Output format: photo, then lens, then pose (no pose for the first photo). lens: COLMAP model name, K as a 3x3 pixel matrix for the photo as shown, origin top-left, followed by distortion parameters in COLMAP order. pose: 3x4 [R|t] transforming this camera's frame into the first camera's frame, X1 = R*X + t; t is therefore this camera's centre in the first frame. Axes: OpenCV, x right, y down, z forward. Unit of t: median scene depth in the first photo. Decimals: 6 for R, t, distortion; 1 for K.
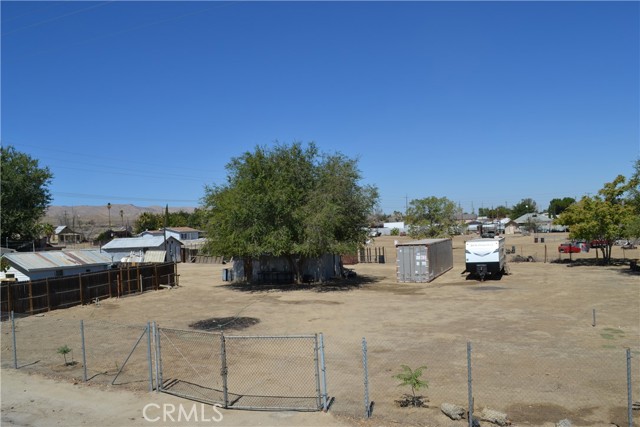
lens RADIAL K [[515.2, 0, 318.3], [0, 515.2, 216.0], [0, 0, 1]] dist [-0.080822, 0.010901]
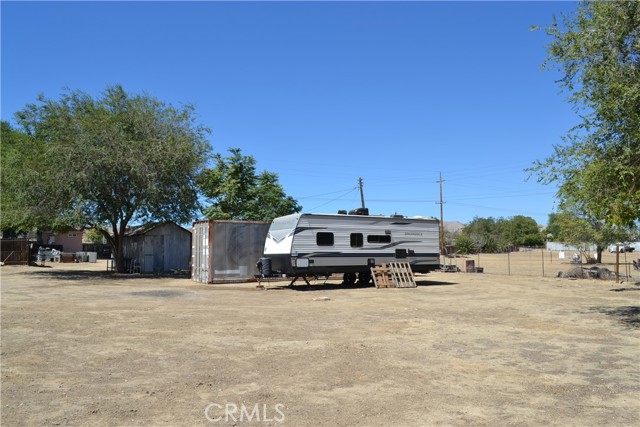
lens RADIAL K [[515.2, 0, 319.8], [0, 515.2, 212.3], [0, 0, 1]] dist [-0.080822, 0.010901]
pose [[0.812092, -0.004099, -0.583515, 0.669984], [-0.020592, 0.999151, -0.035677, 0.064476], [0.583166, 0.040989, 0.811318, 0.582643]]
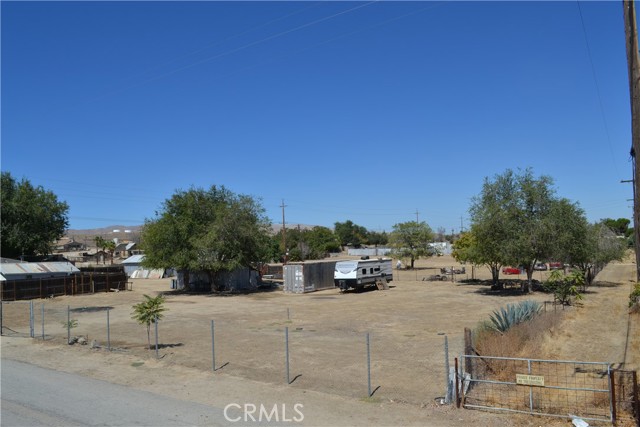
lens RADIAL K [[515.2, 0, 319.2], [0, 515.2, 222.3], [0, 0, 1]] dist [-0.080822, 0.010901]
pose [[0.984382, 0.003580, -0.176008, 0.478817], [-0.007591, 0.999727, -0.022118, -0.020247], [0.175880, 0.023109, 0.984140, -0.267351]]
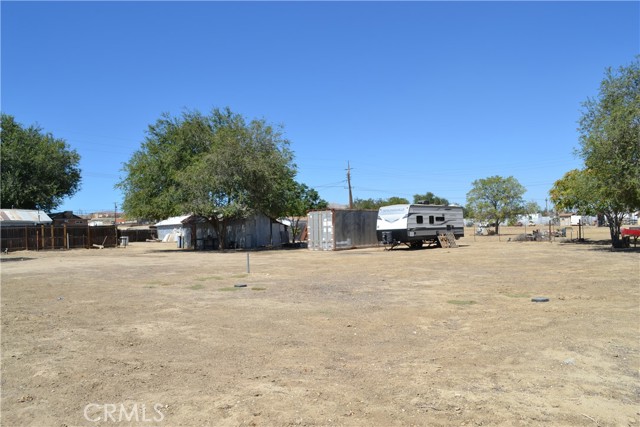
lens RADIAL K [[515.2, 0, 318.1], [0, 515.2, 219.8], [0, 0, 1]] dist [-0.080822, 0.010901]
pose [[0.941875, 0.007650, -0.335875, 0.497122], [-0.003554, 0.999912, 0.012808, 0.062493], [0.335943, -0.010870, 0.941819, 0.121245]]
